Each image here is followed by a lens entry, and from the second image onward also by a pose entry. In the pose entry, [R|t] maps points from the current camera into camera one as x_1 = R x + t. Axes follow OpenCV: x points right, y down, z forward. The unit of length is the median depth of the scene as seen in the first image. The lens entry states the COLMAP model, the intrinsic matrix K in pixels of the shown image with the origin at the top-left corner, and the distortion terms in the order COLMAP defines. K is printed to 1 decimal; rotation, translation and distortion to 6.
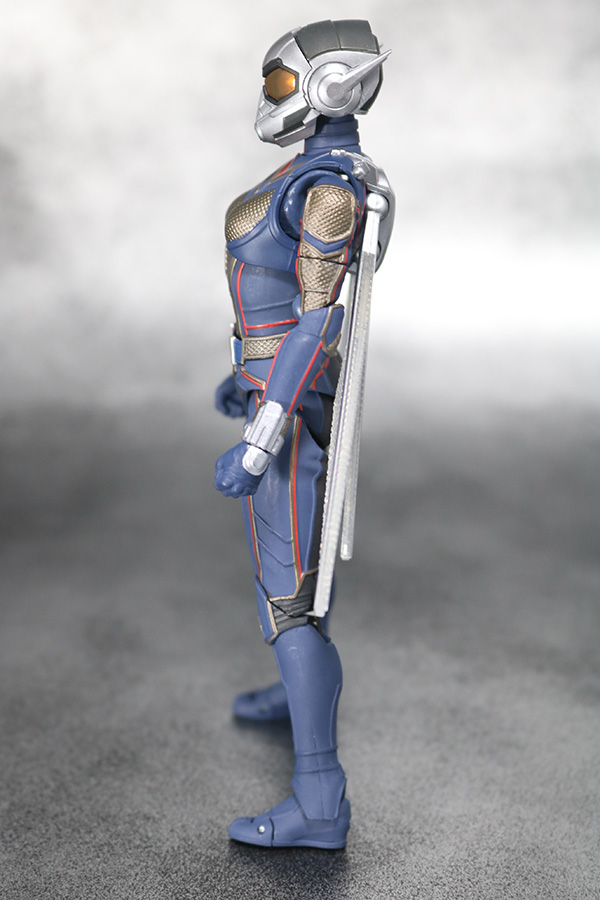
lens RADIAL K [[1857.5, 0, 300.0], [0, 1857.5, 450.0], [0, 0, 1]] dist [0.047235, -0.266384]
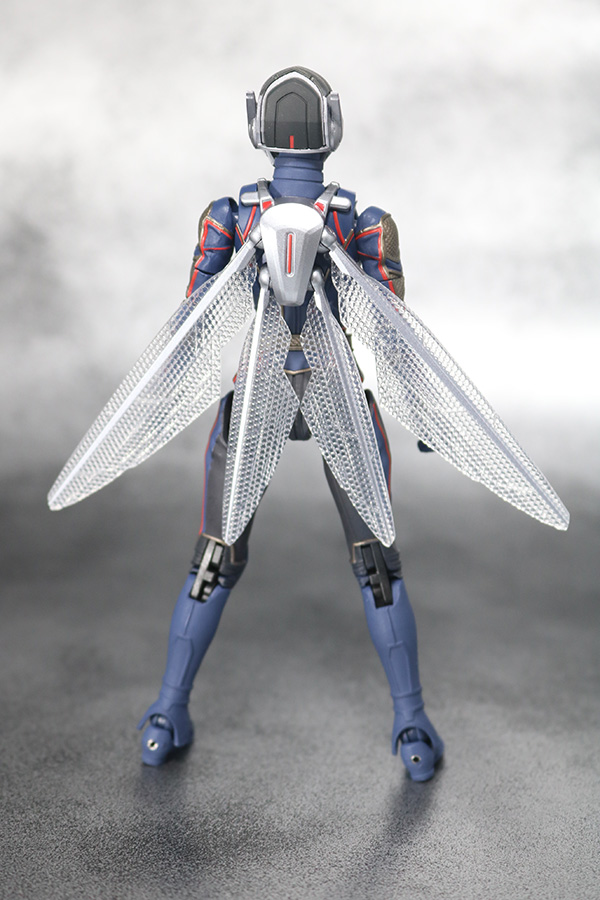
lens RADIAL K [[1857.5, 0, 300.0], [0, 1857.5, 450.0], [0, 0, 1]] dist [0.047235, -0.266384]
pose [[0.997481, 0.028464, -0.064979, 0.106066], [-0.033954, 0.995802, -0.085006, 0.081034], [0.062286, 0.086998, 0.994259, -0.066948]]
